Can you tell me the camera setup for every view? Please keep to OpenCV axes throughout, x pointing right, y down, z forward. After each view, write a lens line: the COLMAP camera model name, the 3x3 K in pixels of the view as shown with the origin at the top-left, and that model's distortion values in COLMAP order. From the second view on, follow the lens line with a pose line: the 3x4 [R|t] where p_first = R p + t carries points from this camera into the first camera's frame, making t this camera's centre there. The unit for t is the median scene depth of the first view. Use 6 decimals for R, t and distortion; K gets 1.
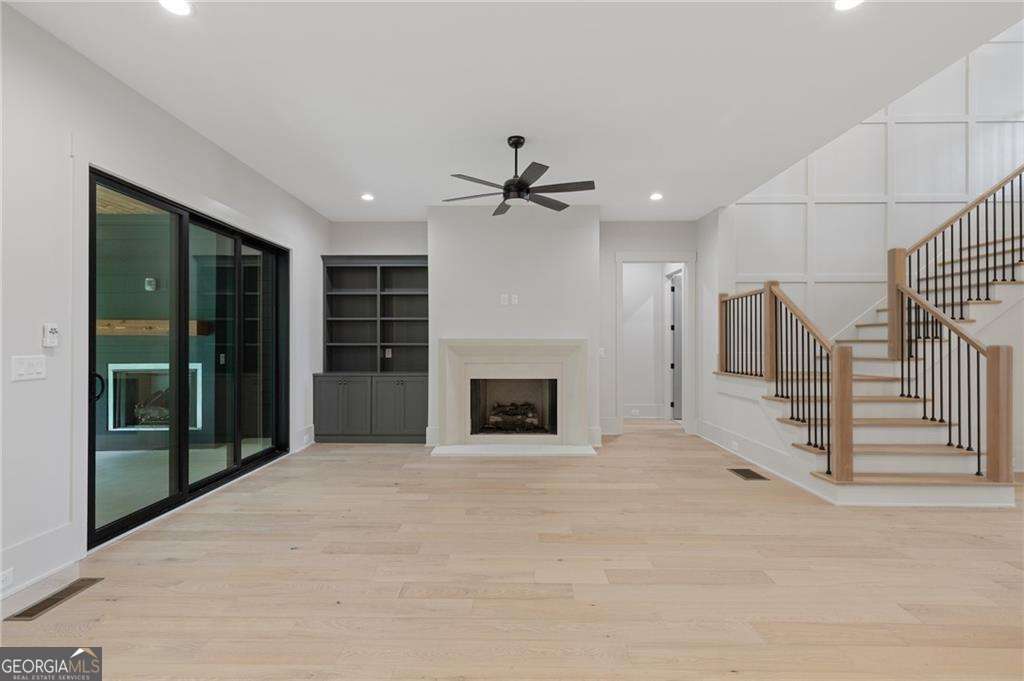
lens RADIAL K [[475.7, 0, 493.4], [0, 475.7, 339.4], [0, 0, 1]] dist [0.005070, -0.000637]
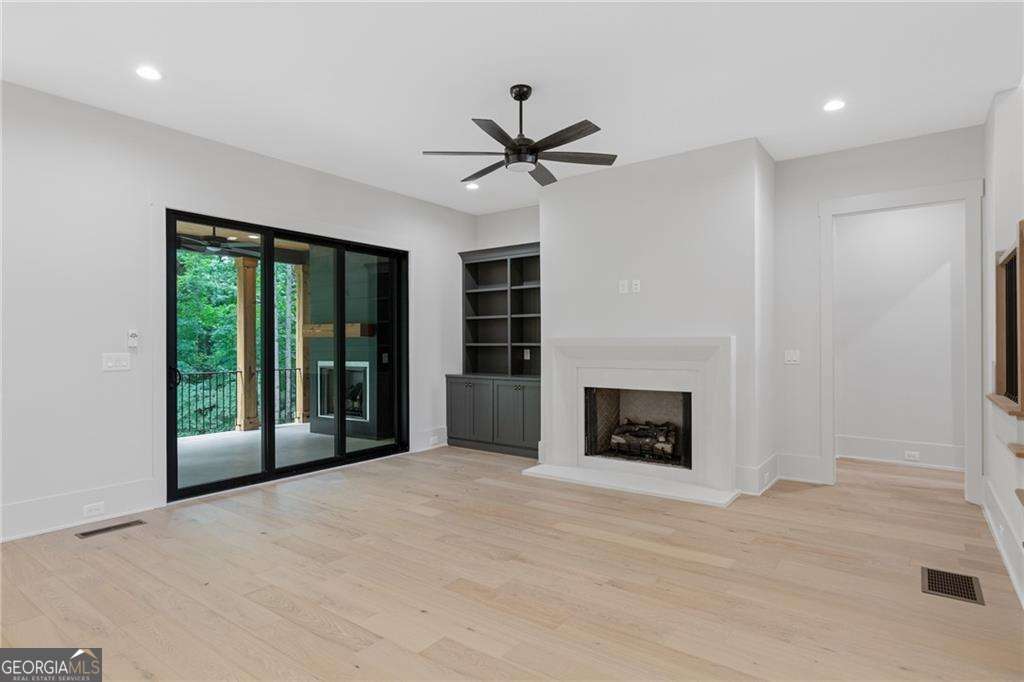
lens RADIAL K [[541.8, 0, 485.1], [0, 541.8, 344.2], [0, 0, 1]] dist [-0.001197, -0.000910]
pose [[0.812146, -0.001077, -0.583454, 0.370581], [0.007000, 0.999944, 0.007898, 0.001140], [0.583413, -0.010498, 0.812108, 0.154560]]
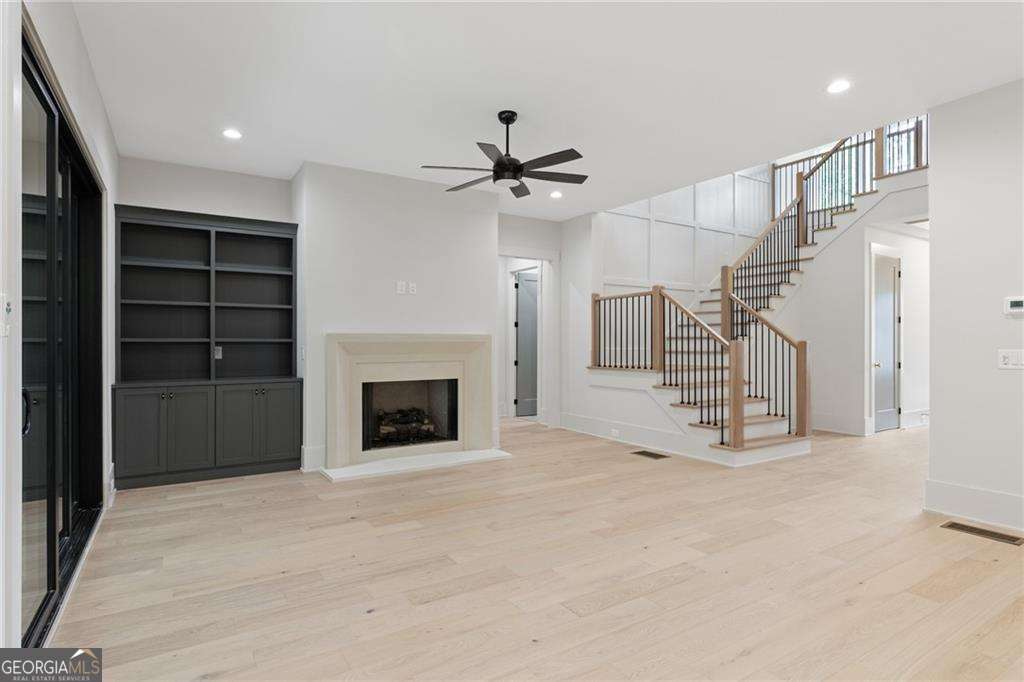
lens RADIAL K [[541.8, 0, 506.5], [0, 541.8, 338.5], [0, 0, 1]] dist [-0.001197, -0.000910]
pose [[0.834849, 0.003305, 0.550470, -0.367732], [-0.003919, 0.999992, -0.000061, 0.006787], [-0.550466, -0.002107, 0.834855, 0.093464]]
